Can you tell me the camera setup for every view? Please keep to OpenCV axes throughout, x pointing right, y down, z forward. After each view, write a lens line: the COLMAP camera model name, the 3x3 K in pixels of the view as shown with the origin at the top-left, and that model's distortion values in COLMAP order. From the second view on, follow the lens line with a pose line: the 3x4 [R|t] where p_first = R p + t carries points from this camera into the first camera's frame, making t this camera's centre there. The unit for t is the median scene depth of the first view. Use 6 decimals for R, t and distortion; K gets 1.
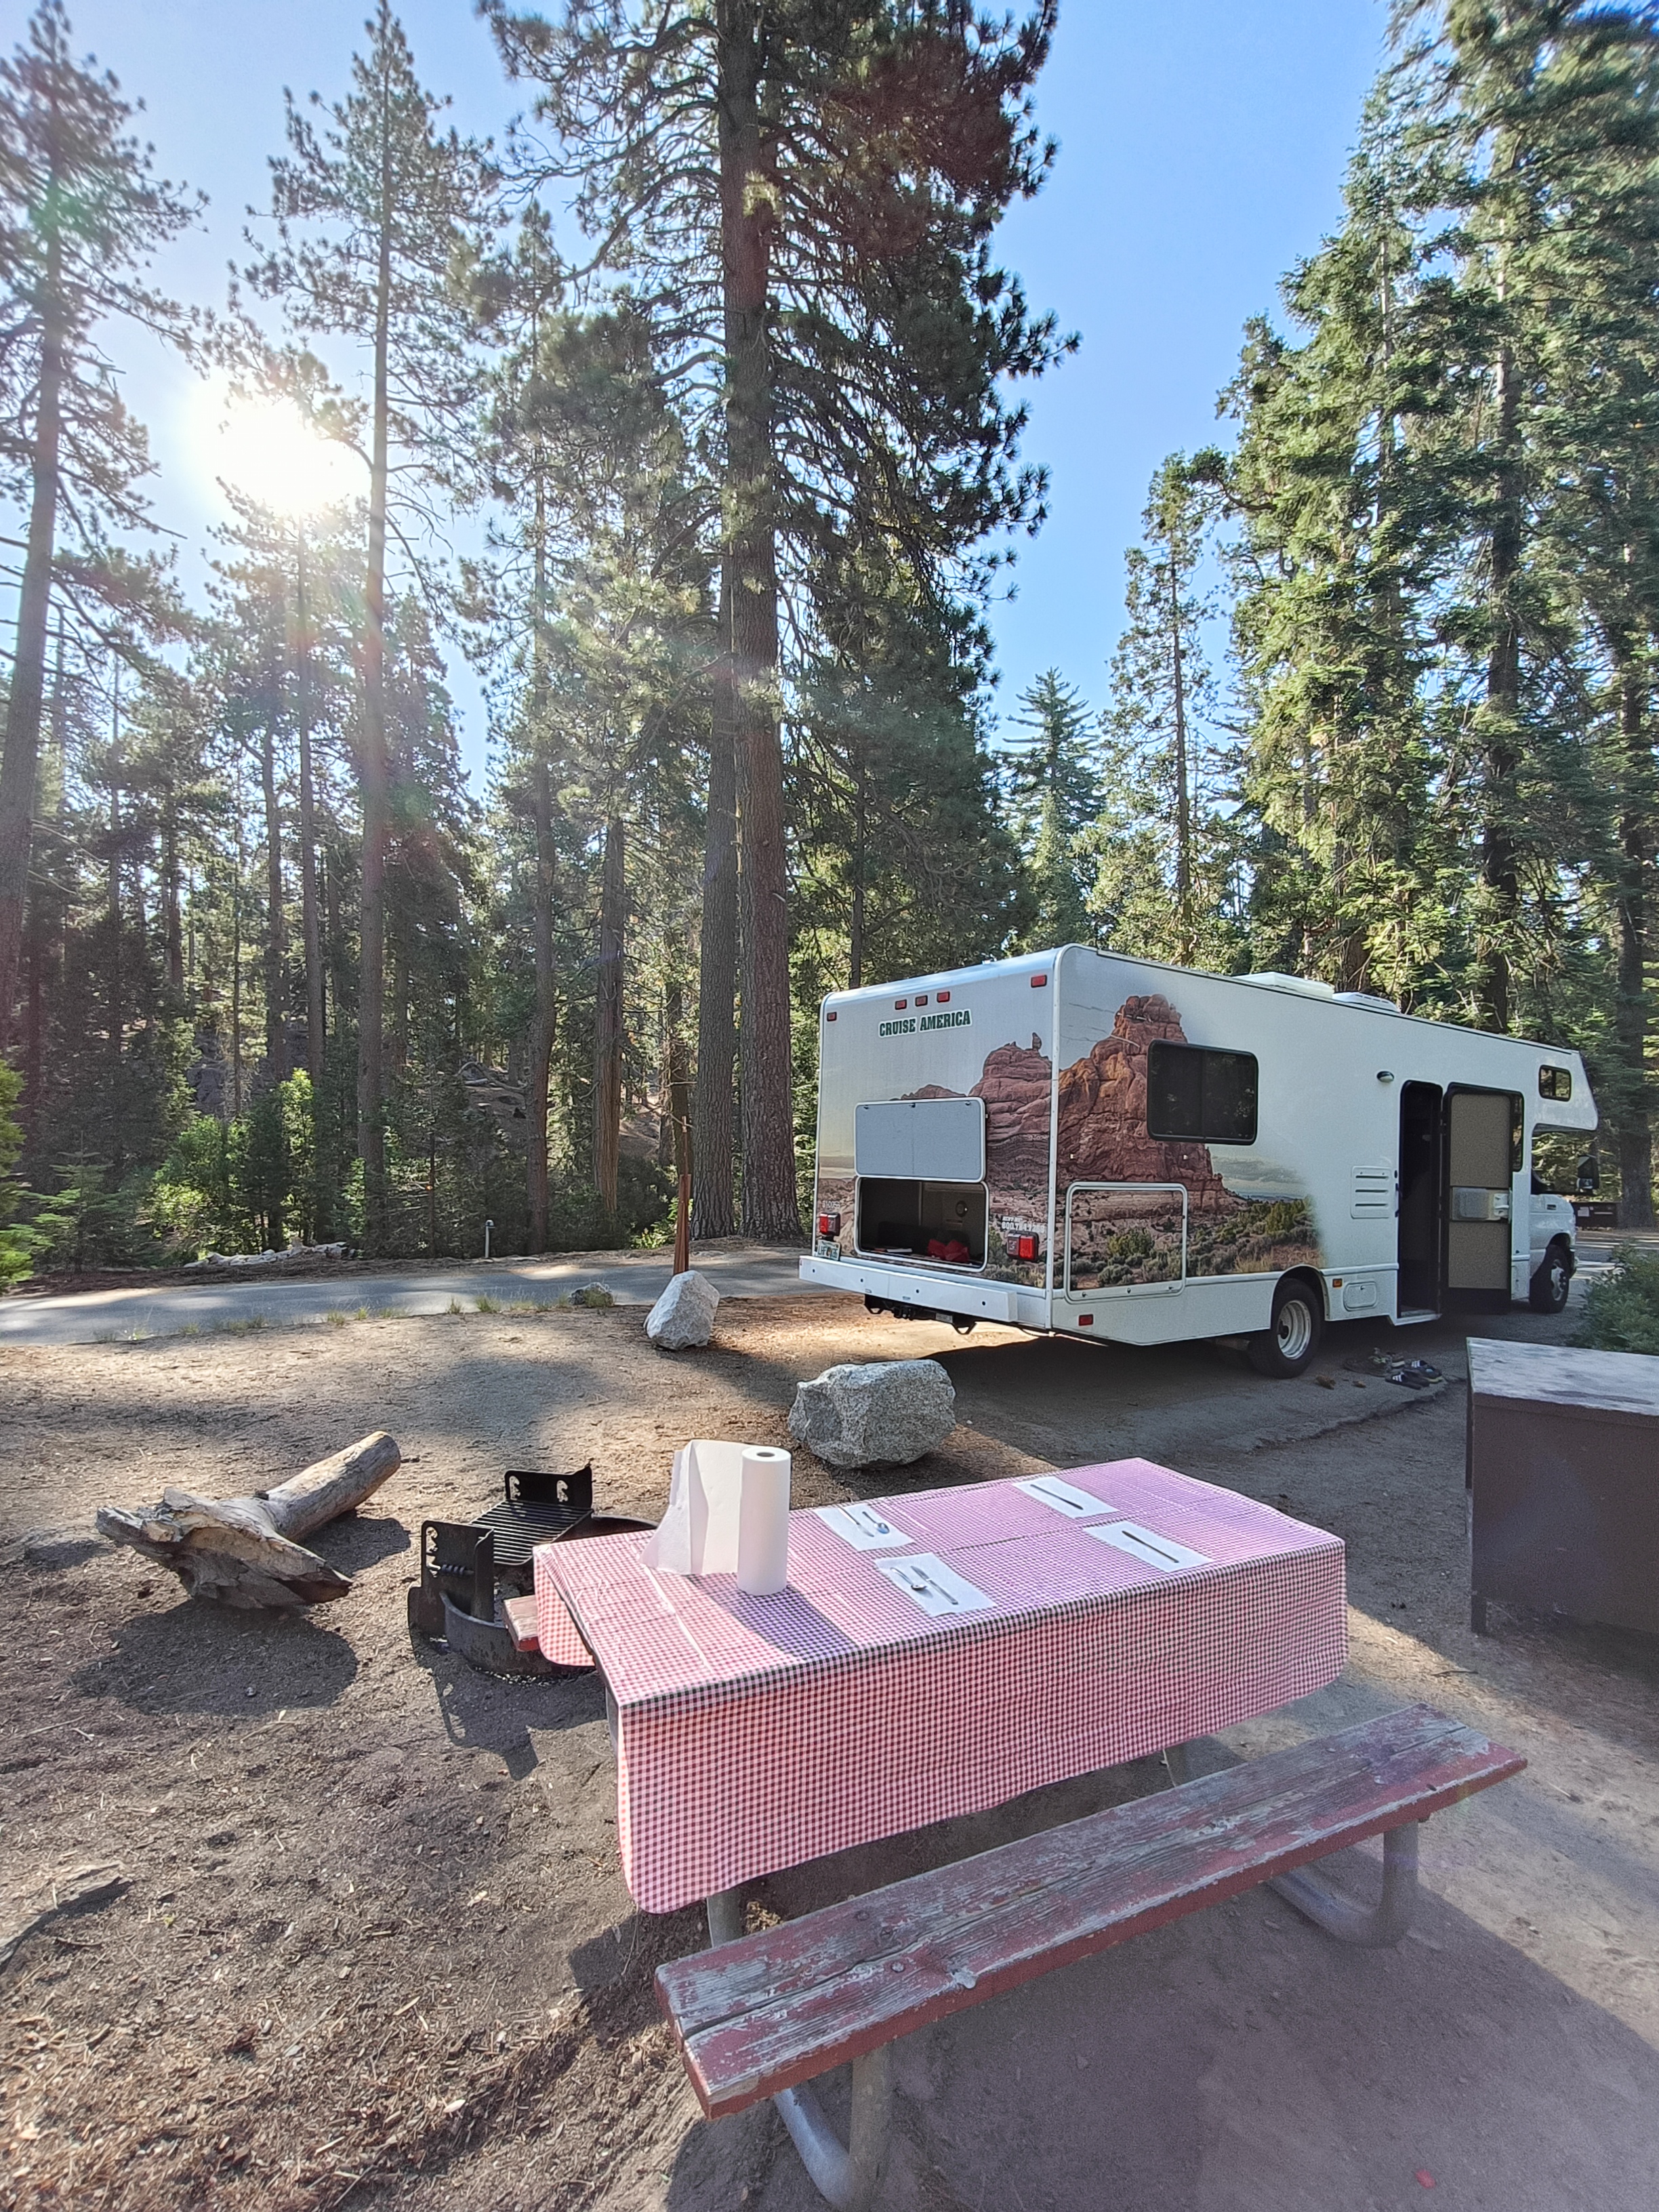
lens RADIAL K [[1071.0, 0, 829.5], [0, 1071.0, 1106.0], [0, 0, 1]] dist [0.000836, 0.000064]
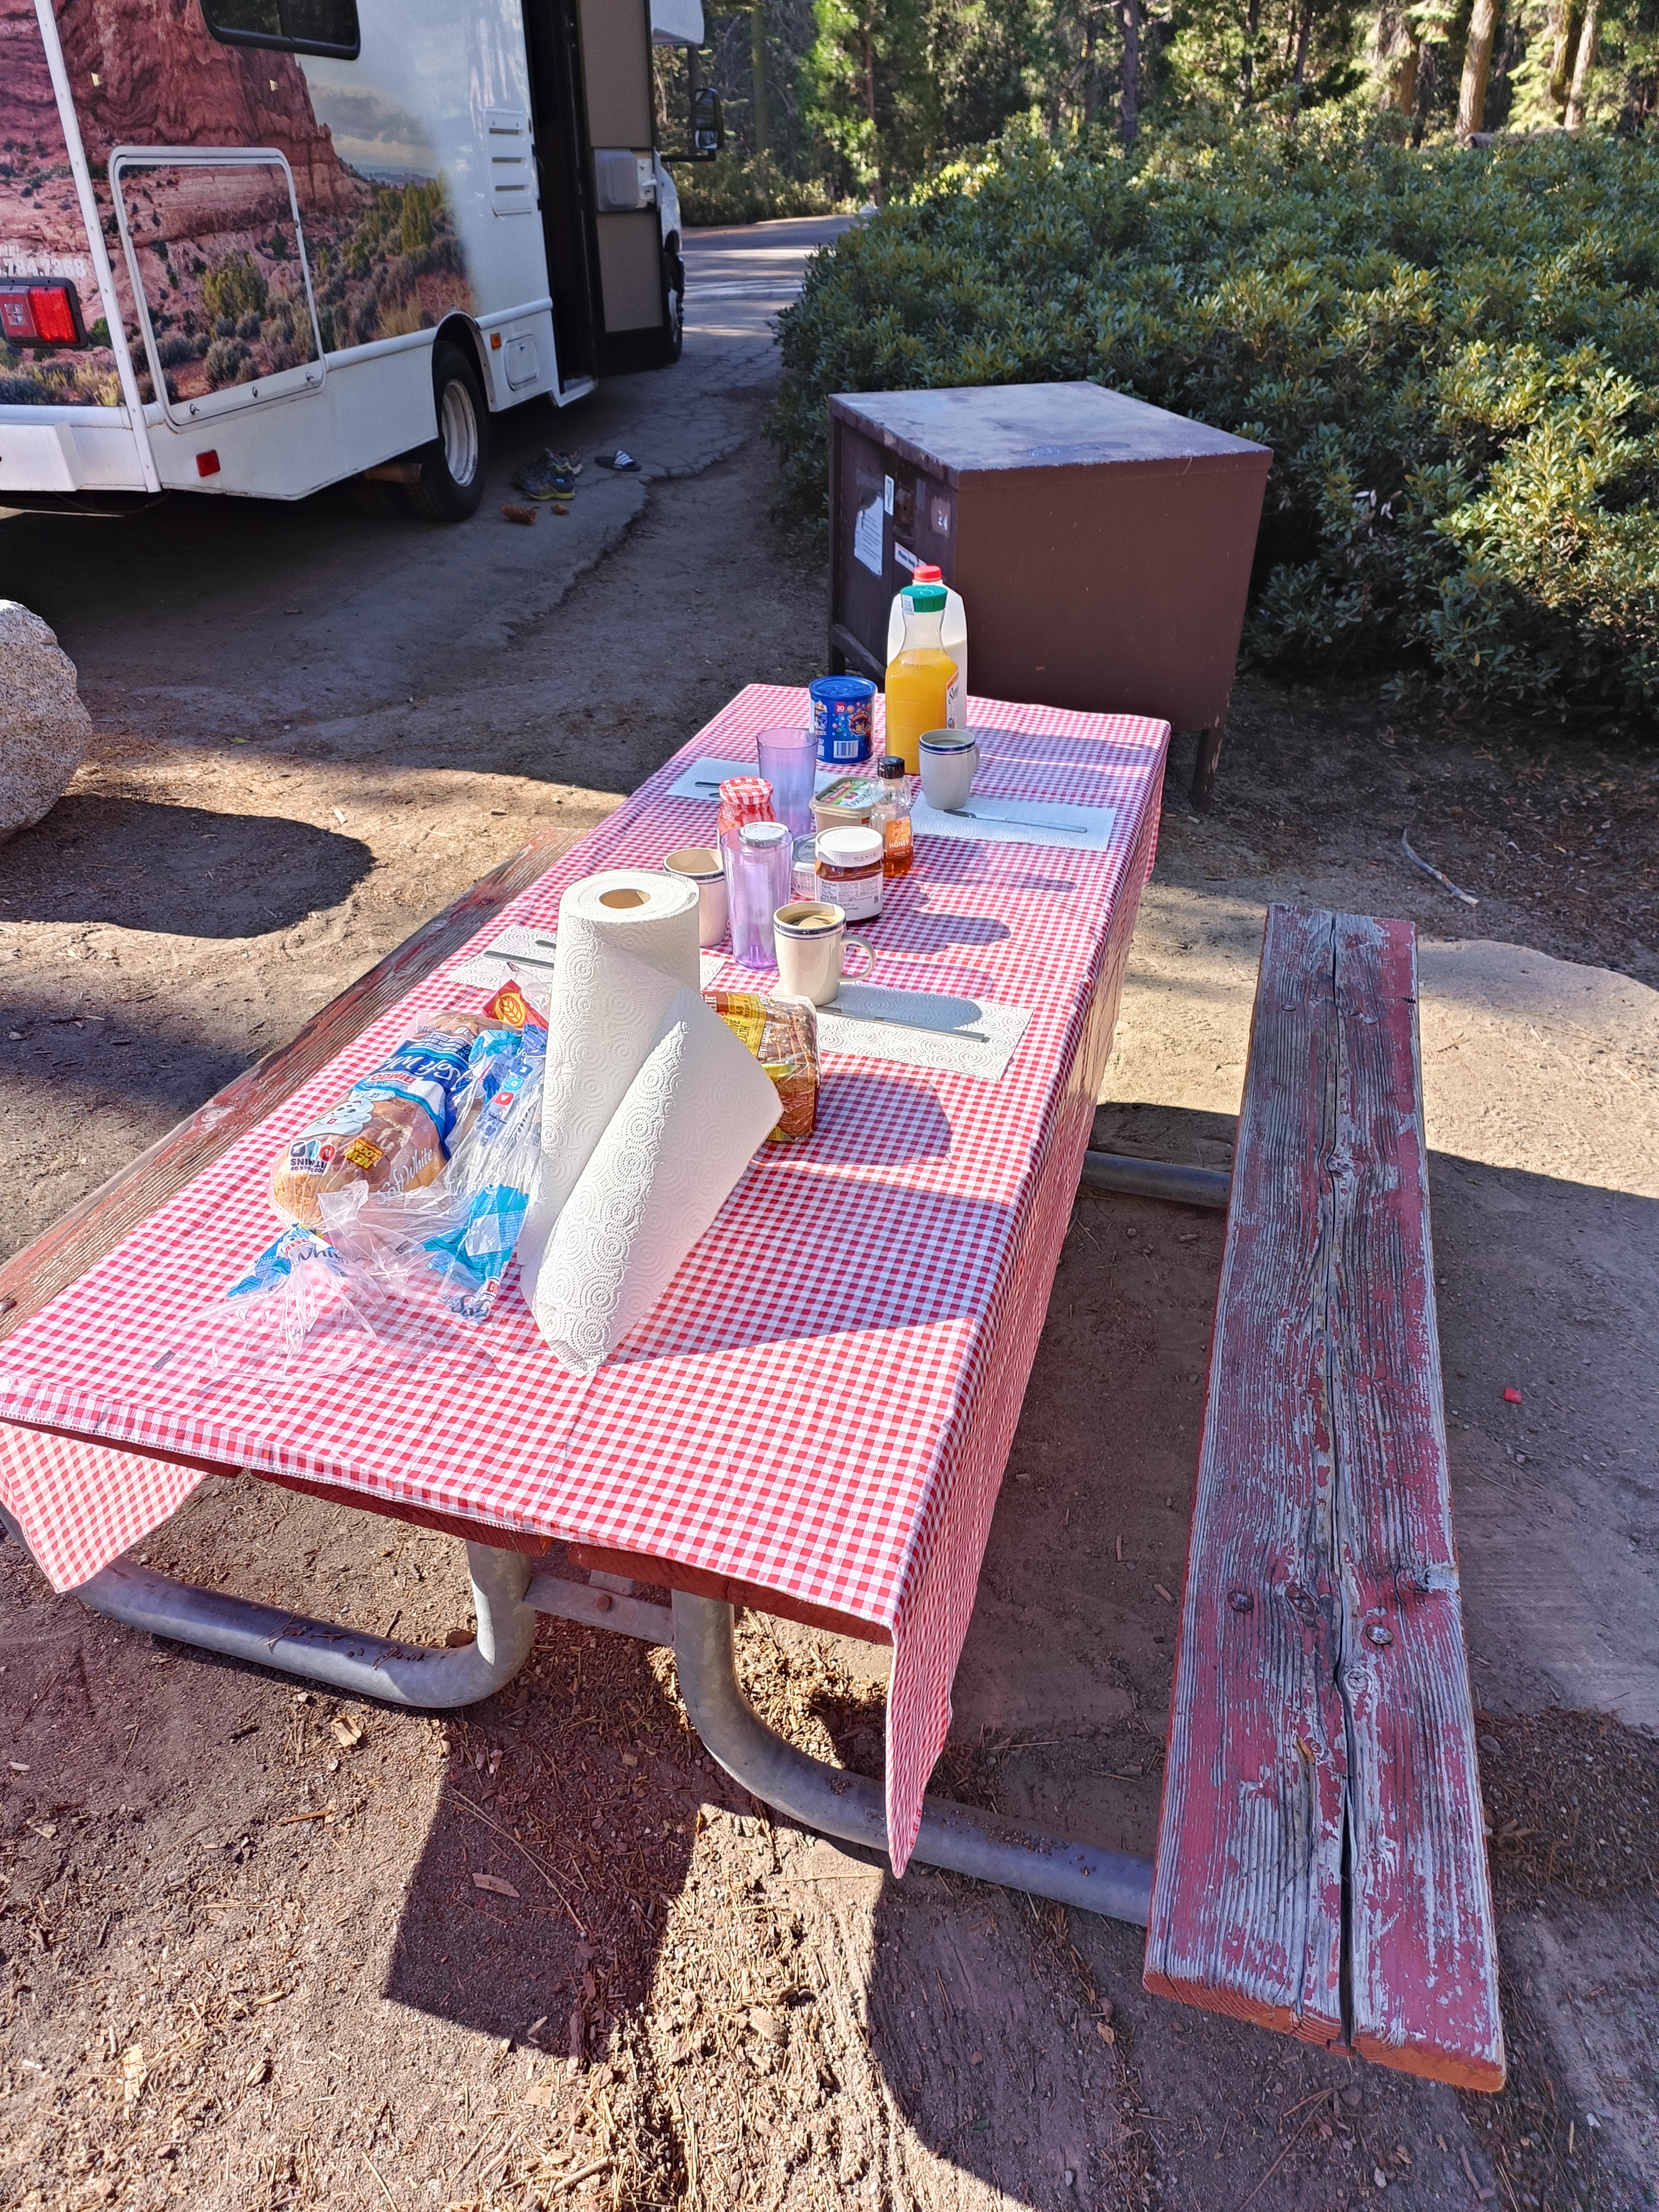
lens RADIAL K [[1569.2, 0, 829.5], [0, 1569.2, 1106.0], [0, 0, 1]] dist [0.067138, -0.042079]
pose [[0.694472, -0.403267, 0.595890, -0.130875], [0.007007, 0.831928, 0.554839, 0.032361], [-0.719486, -0.381145, 0.580576, 0.215412]]
